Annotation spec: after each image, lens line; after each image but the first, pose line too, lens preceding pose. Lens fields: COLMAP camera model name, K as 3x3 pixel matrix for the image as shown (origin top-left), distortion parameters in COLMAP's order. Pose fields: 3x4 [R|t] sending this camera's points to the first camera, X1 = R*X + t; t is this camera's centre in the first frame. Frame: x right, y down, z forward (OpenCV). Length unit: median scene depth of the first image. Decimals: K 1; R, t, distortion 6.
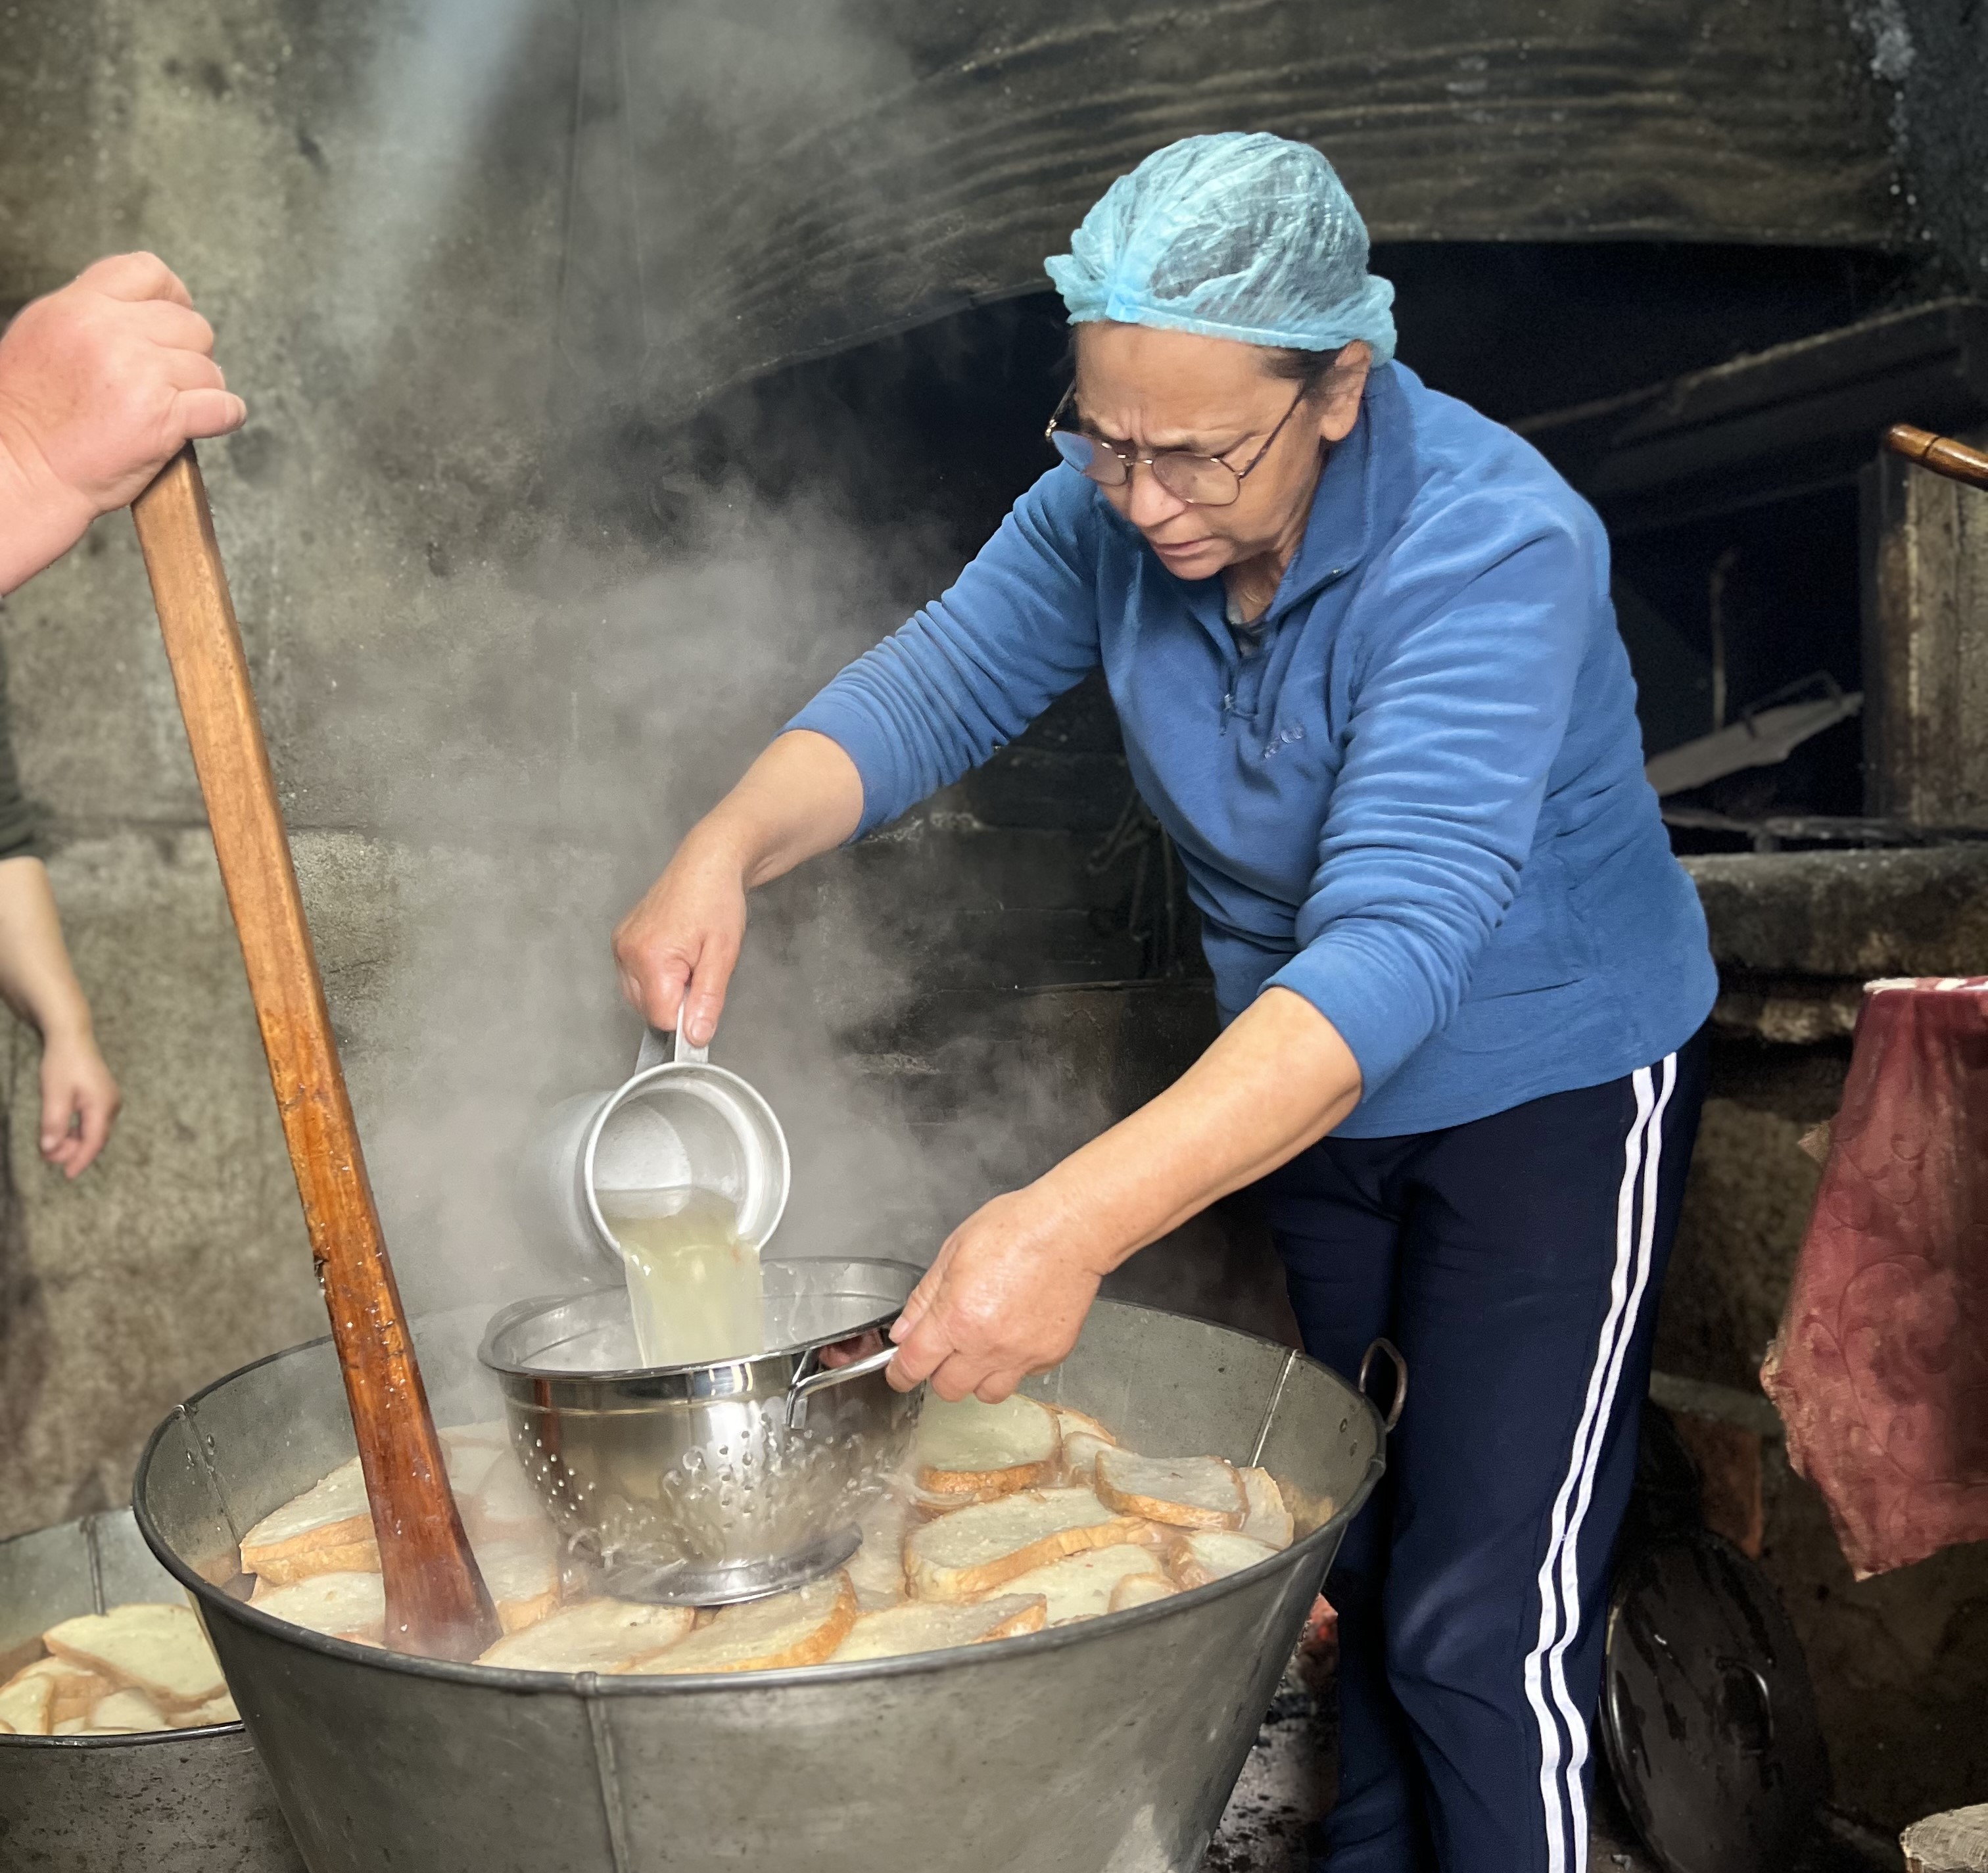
lens RADIAL K [[2004.5, 0, 1008.4], [0, 2004.5, 929.9], [0, 0, 1]] dist [0.012986, 0.000000]
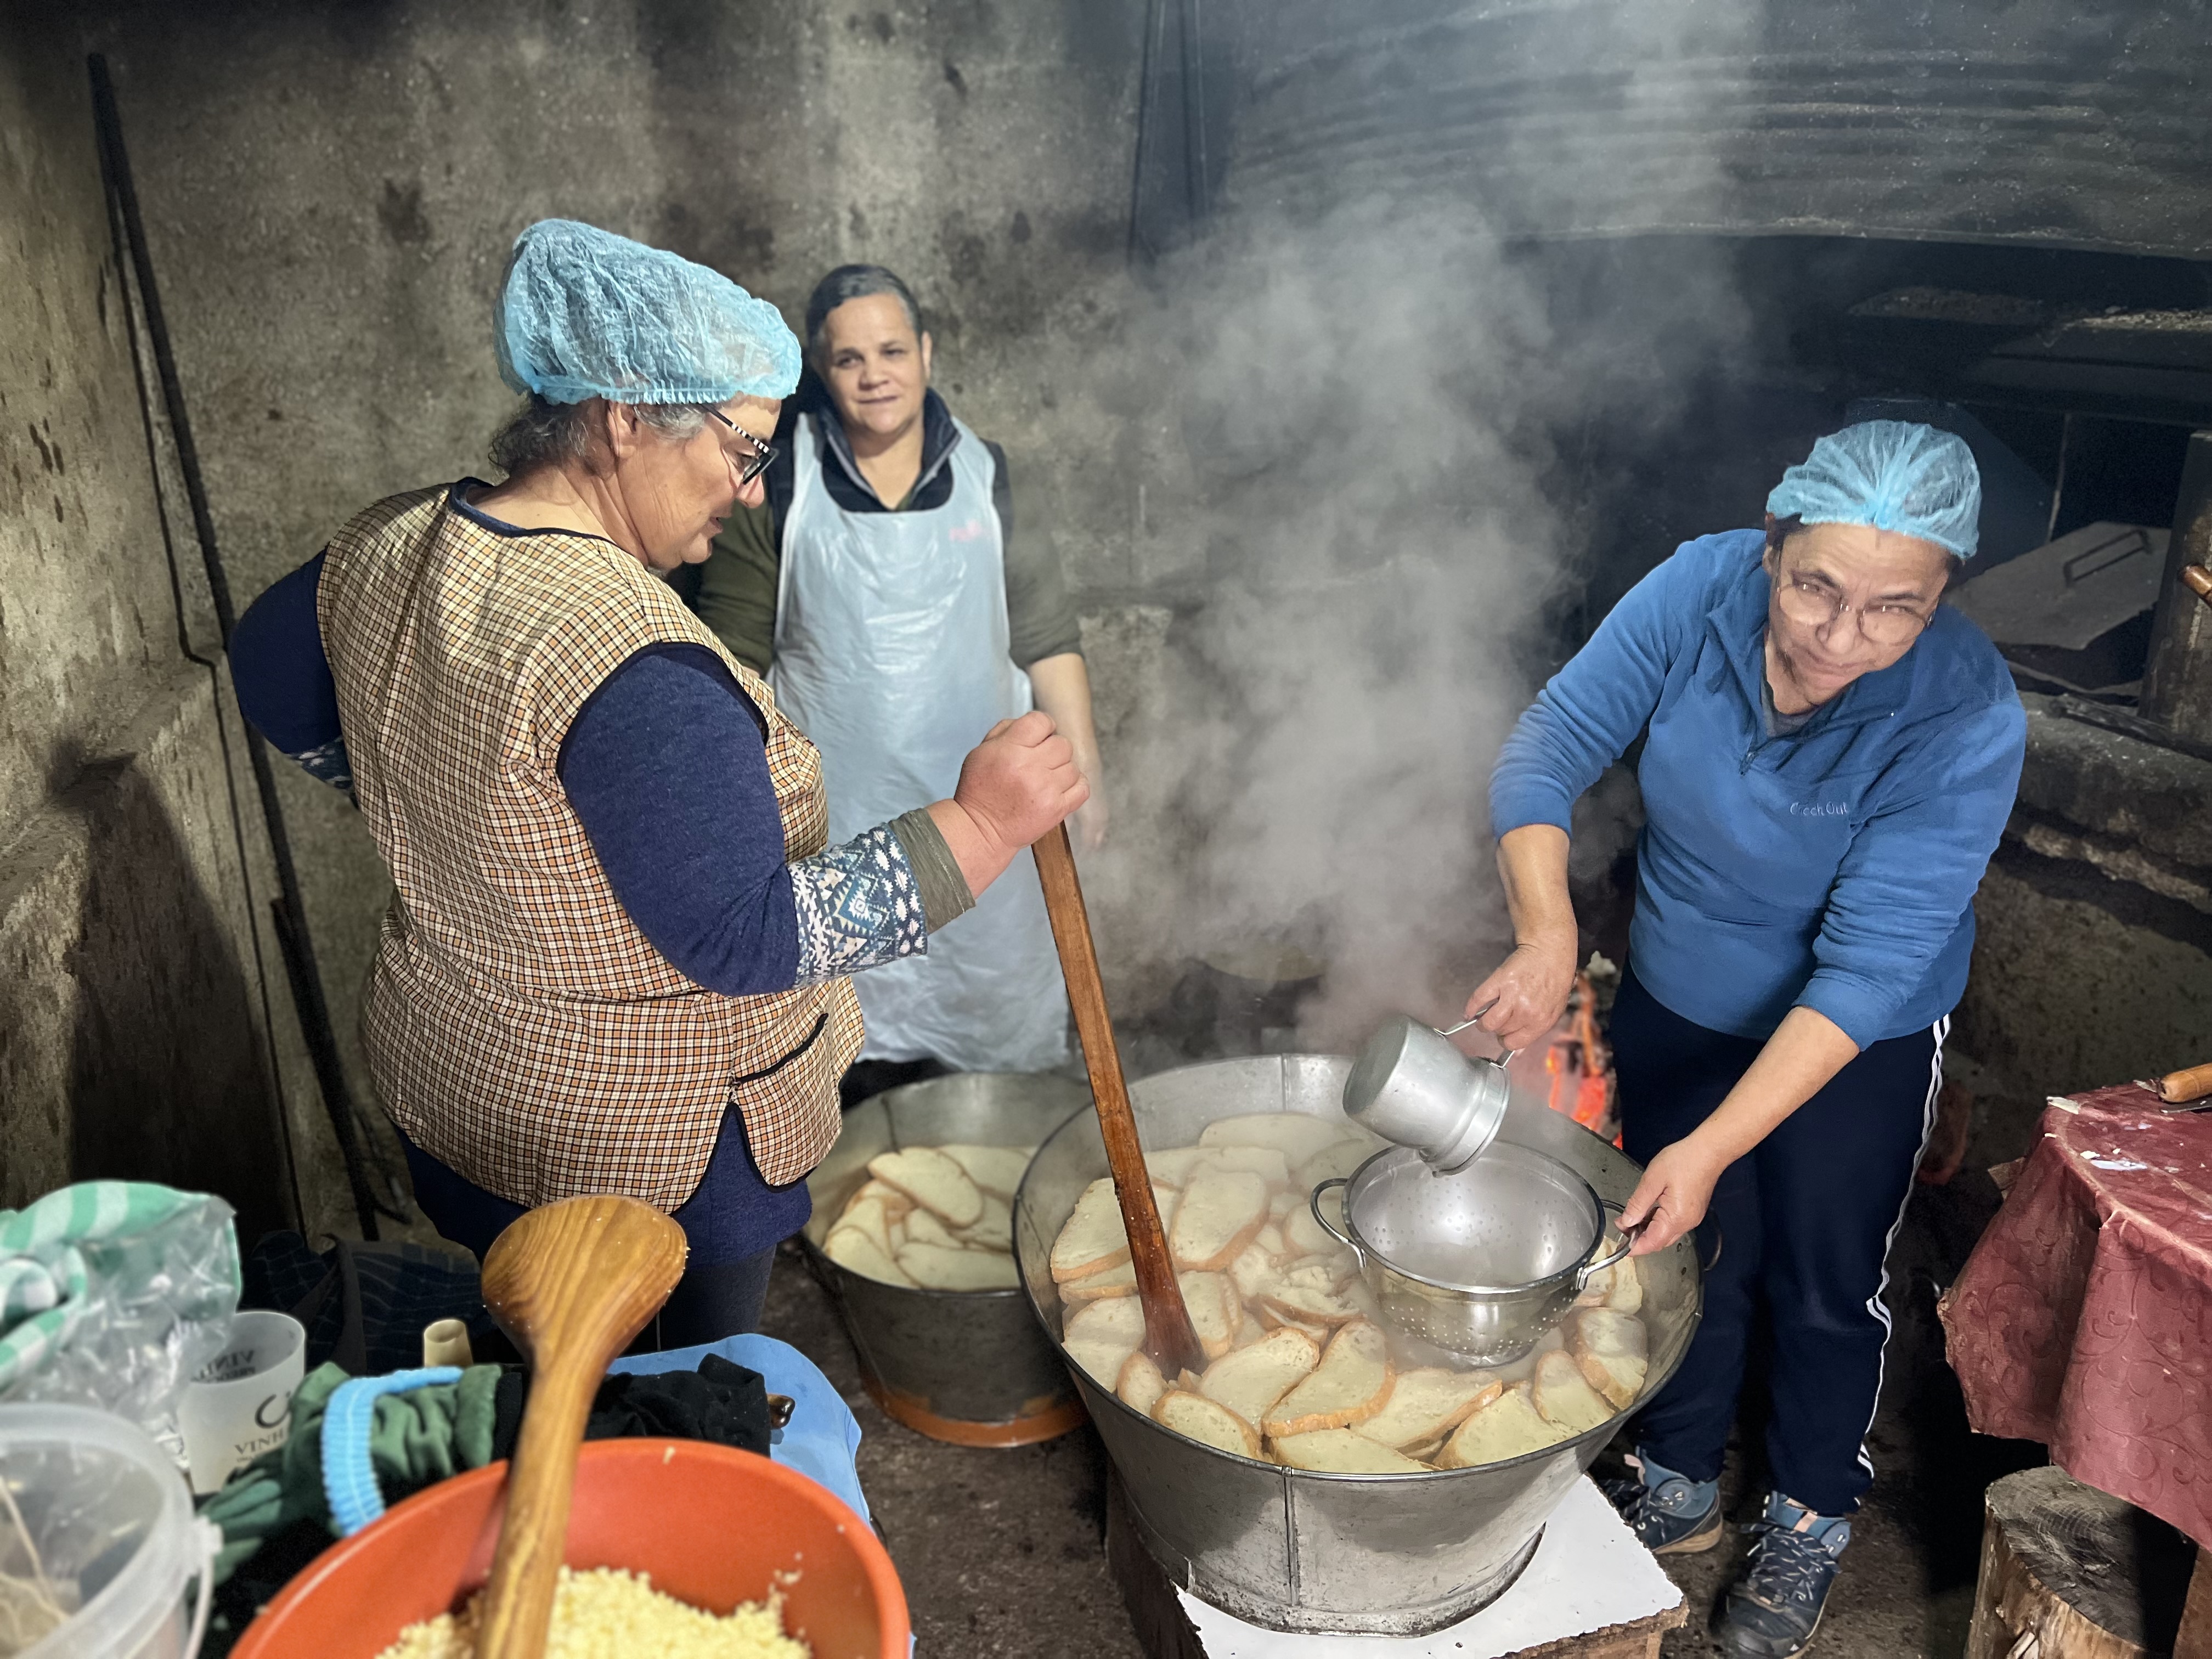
lens RADIAL K [[1682.2, 0, 1091.7], [0, 1682.2, 850.8], [0, 0, 1]] dist [0.012898, -0.032185]
pose [[0.985743, 0.058704, -0.157685, -0.063944], [-0.002721, 0.942602, 0.333908, -0.295569], [0.168236, -0.328718, 0.929323, -0.156753]]
